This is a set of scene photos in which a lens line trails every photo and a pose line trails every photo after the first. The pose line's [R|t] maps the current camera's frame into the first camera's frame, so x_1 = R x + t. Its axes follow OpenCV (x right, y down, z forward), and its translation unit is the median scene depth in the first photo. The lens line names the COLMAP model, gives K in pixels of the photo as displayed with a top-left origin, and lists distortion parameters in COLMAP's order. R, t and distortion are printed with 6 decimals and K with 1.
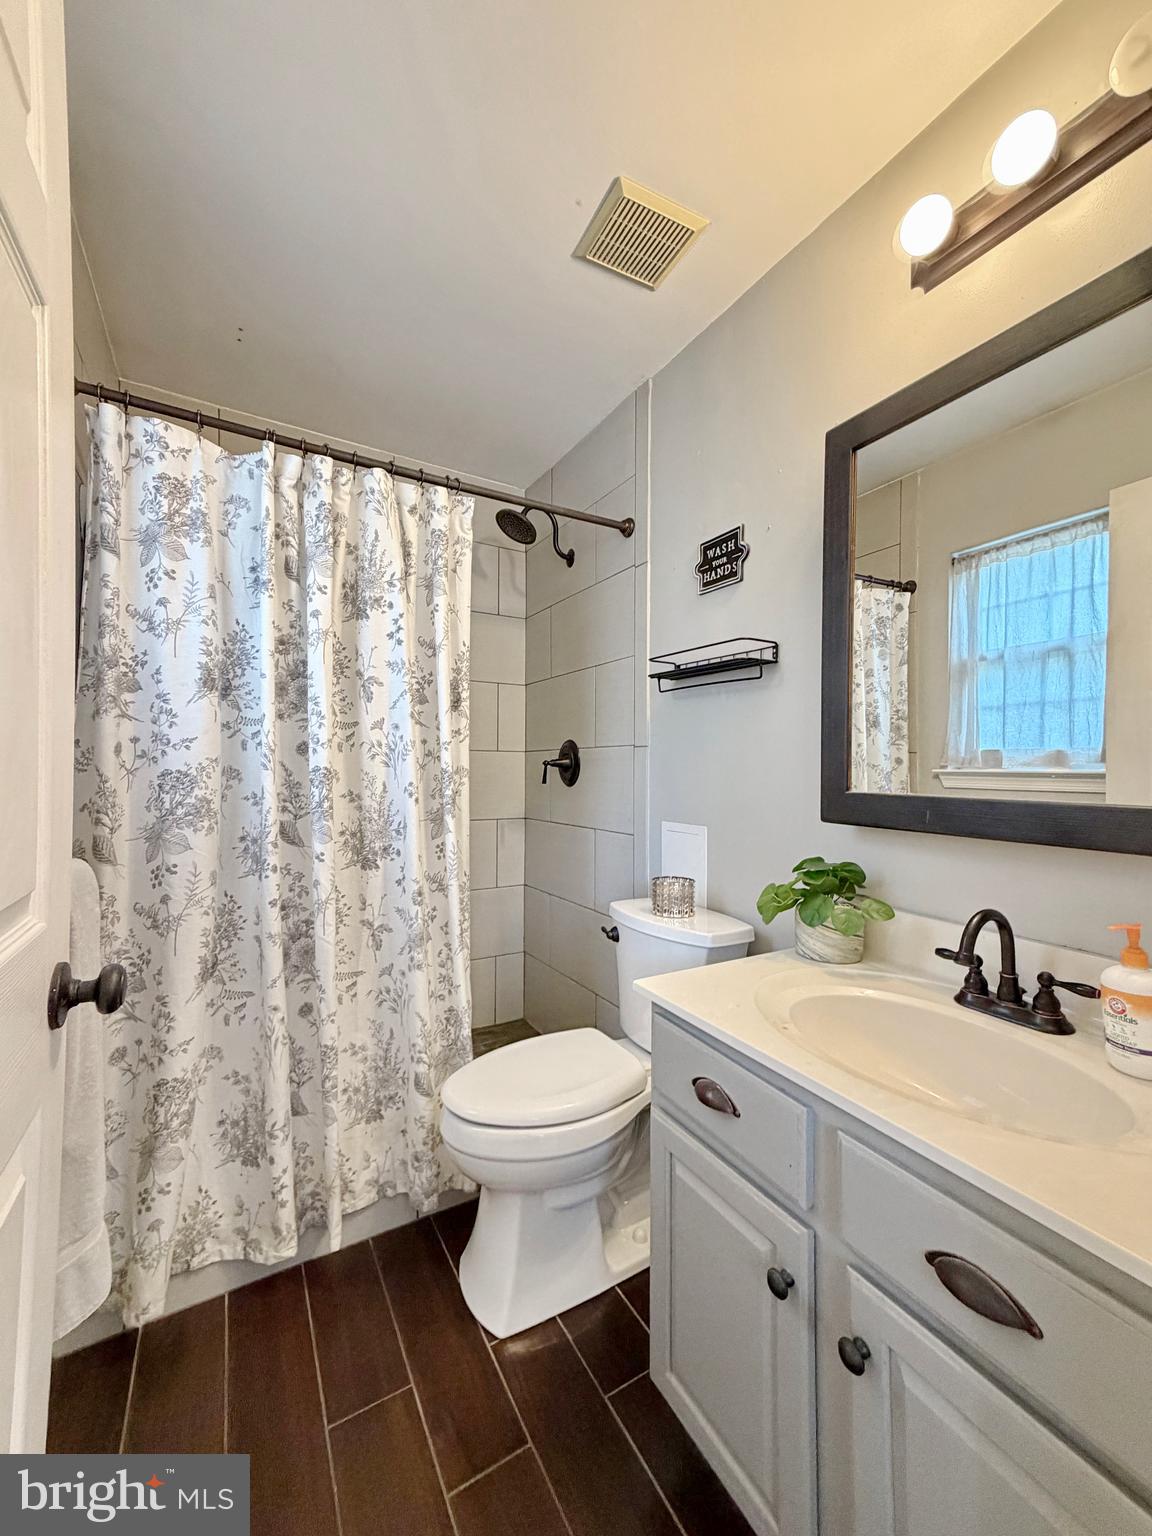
lens RADIAL K [[623.5, 0, 576.0], [0, 623.5, 768.0], [0, 0, 1]] dist [0.029062, -0.000237]
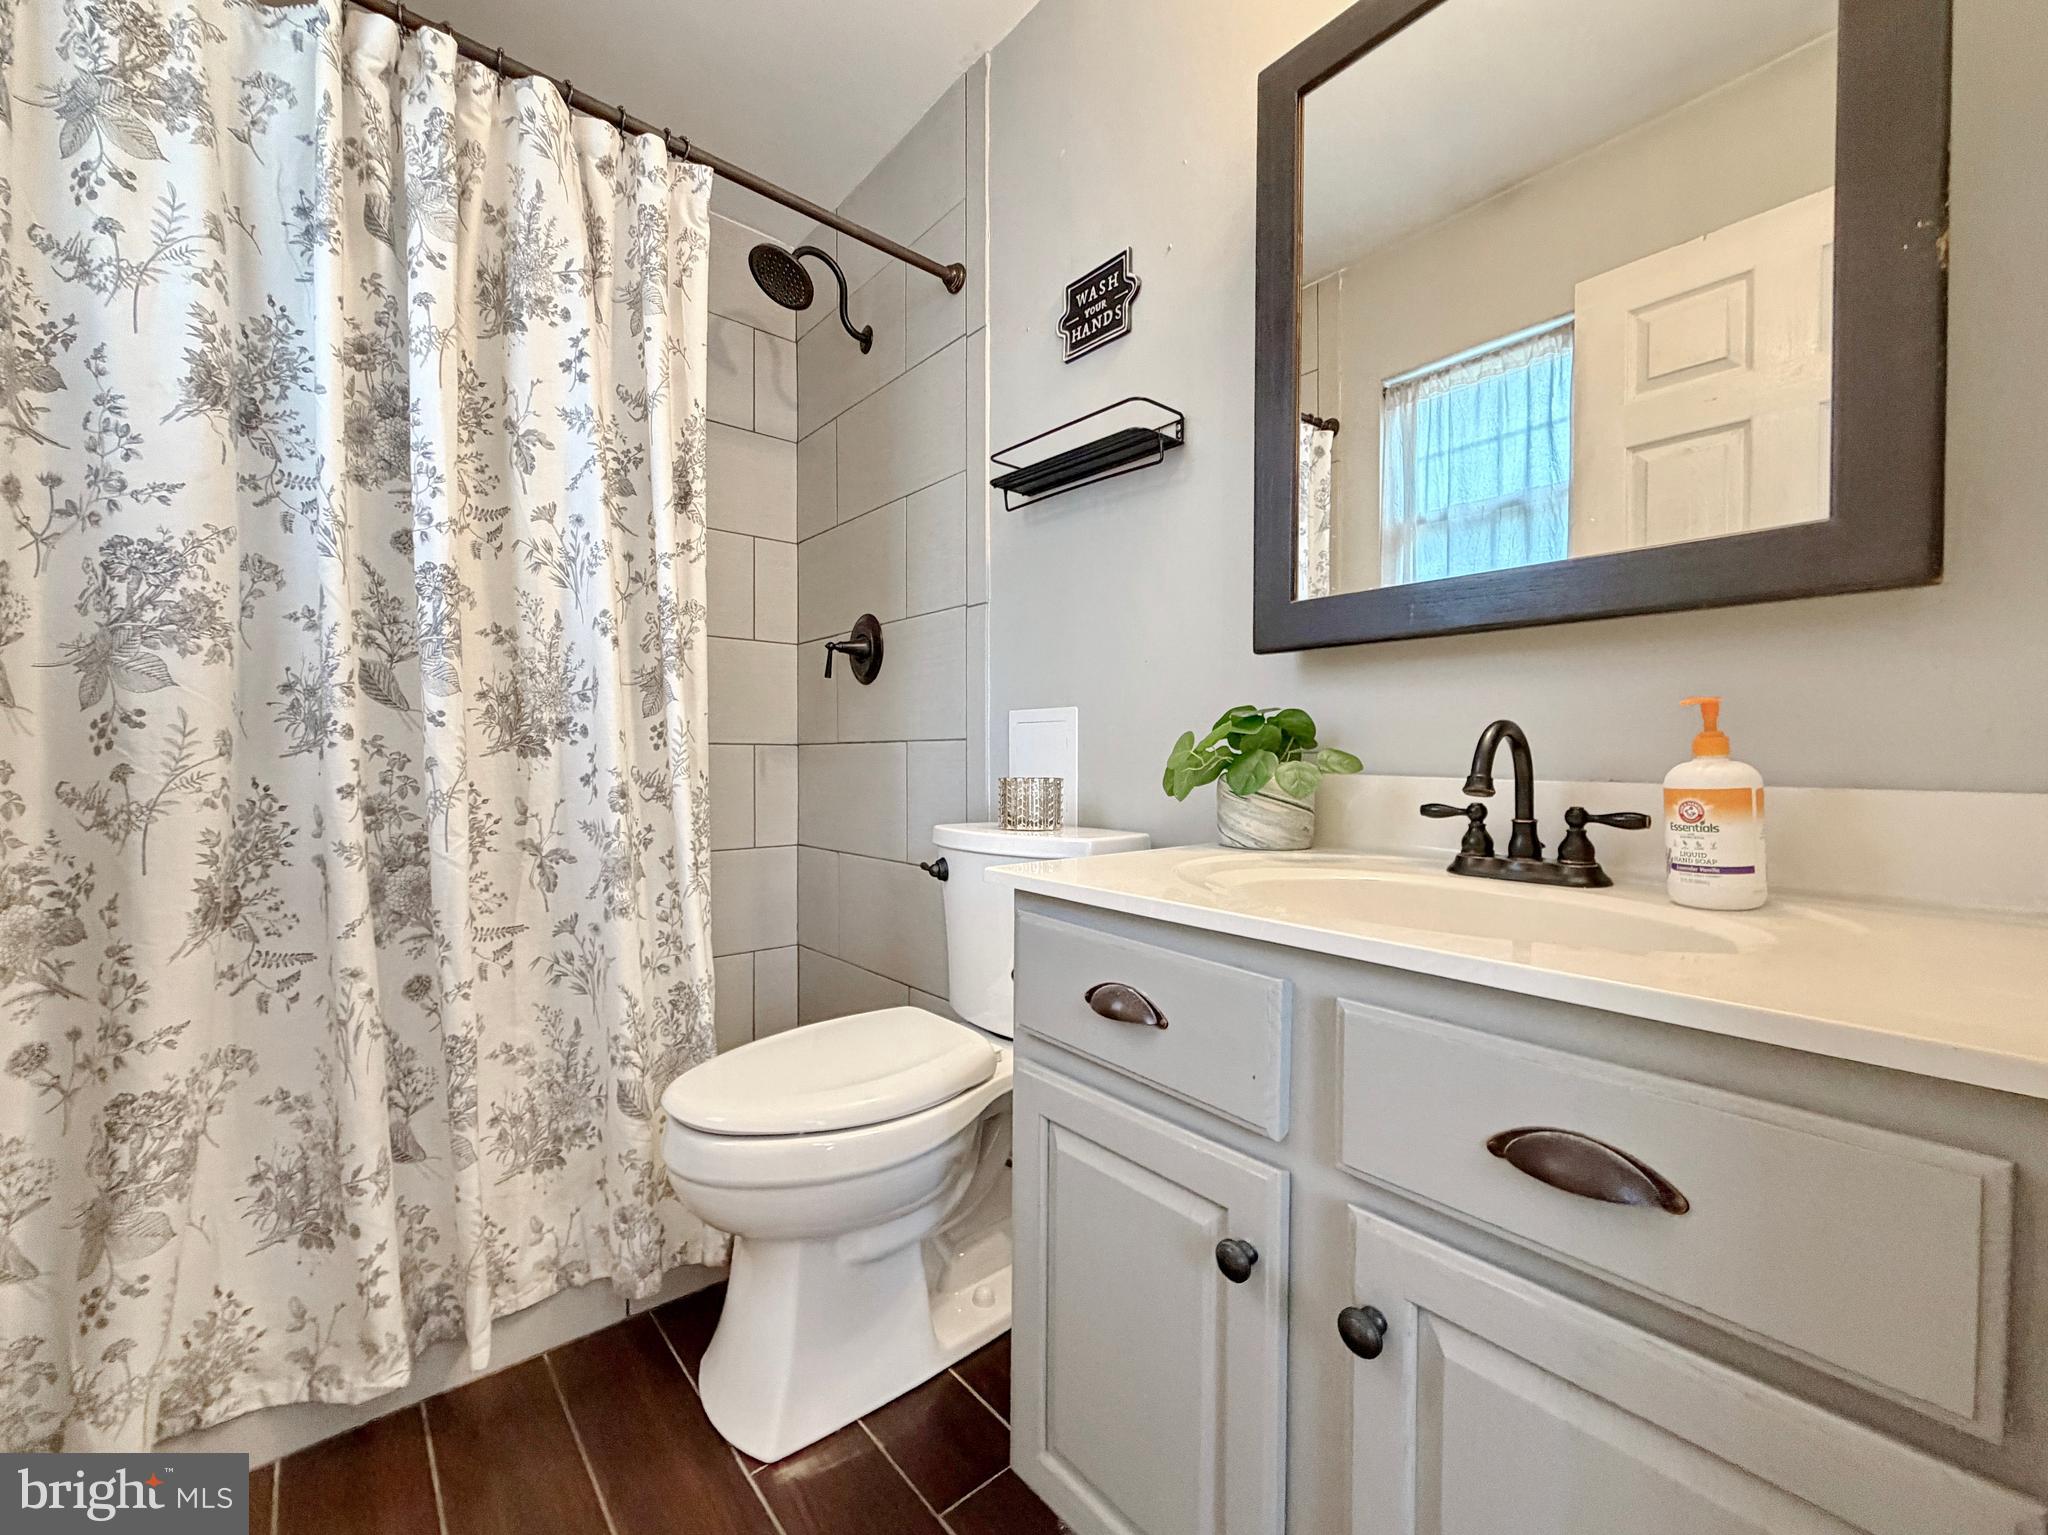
lens RADIAL K [[851.9, 0, 1024.0], [0, 851.9, 767.5], [0, 0, 1]] dist [-0.000292, 0.000160]
pose [[0.983644, -0.005476, 0.180042, -0.016156], [0.002336, 0.999842, 0.017644, 0.168062], [-0.180110, -0.016935, 0.983501, 0.122827]]
